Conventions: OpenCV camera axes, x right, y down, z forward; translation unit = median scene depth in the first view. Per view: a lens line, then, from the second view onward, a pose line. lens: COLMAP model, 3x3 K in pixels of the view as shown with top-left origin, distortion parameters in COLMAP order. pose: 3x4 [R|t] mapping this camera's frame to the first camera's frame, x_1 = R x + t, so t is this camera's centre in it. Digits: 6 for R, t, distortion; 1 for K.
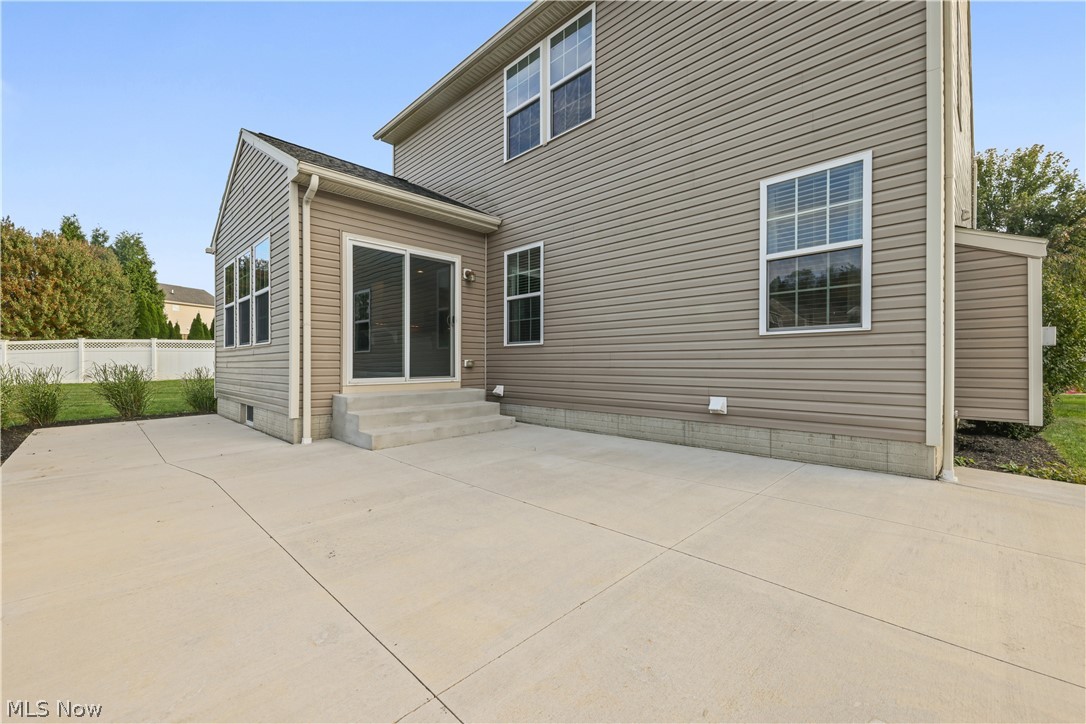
lens RADIAL K [[431.4, 0, 543.0], [0, 431.4, 362.0], [0, 0, 1]] dist [0.021994, -0.010118]
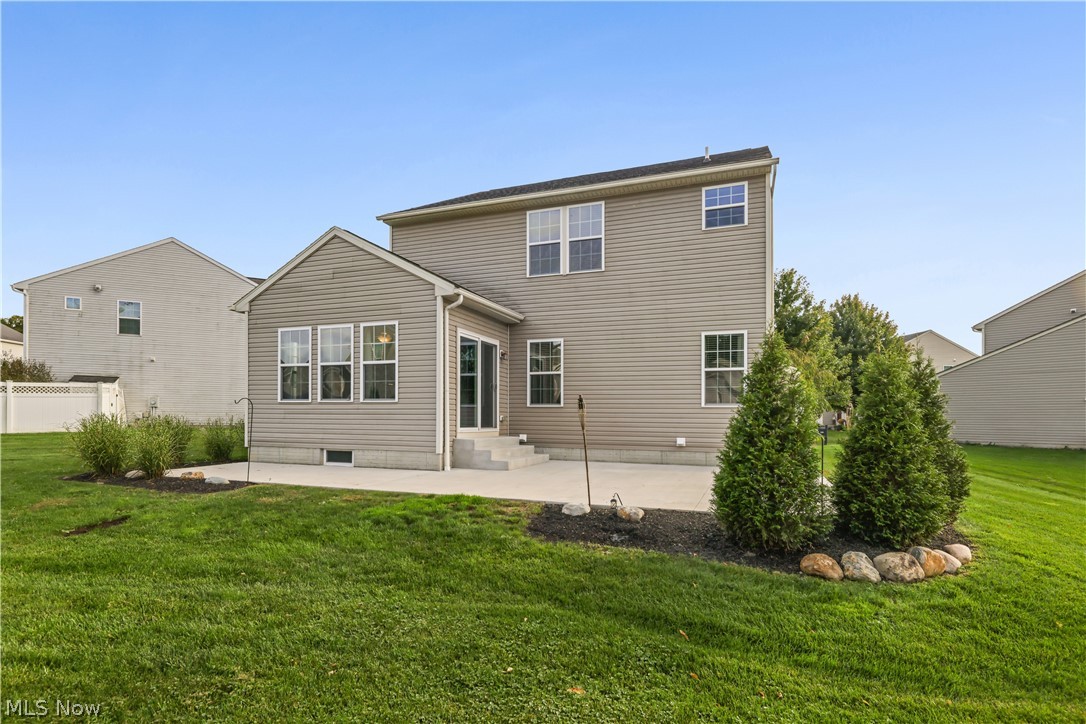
lens RADIAL K [[543.0, 0, 544.3], [0, 543.0, 412.7], [0, 0, 1]] dist [-0.001639, -0.000047]
pose [[0.910593, 0.018488, 0.412891, -0.792379], [-0.014809, 0.999817, -0.012110, 0.004640], [-0.413039, 0.004913, 0.910700, -0.663267]]
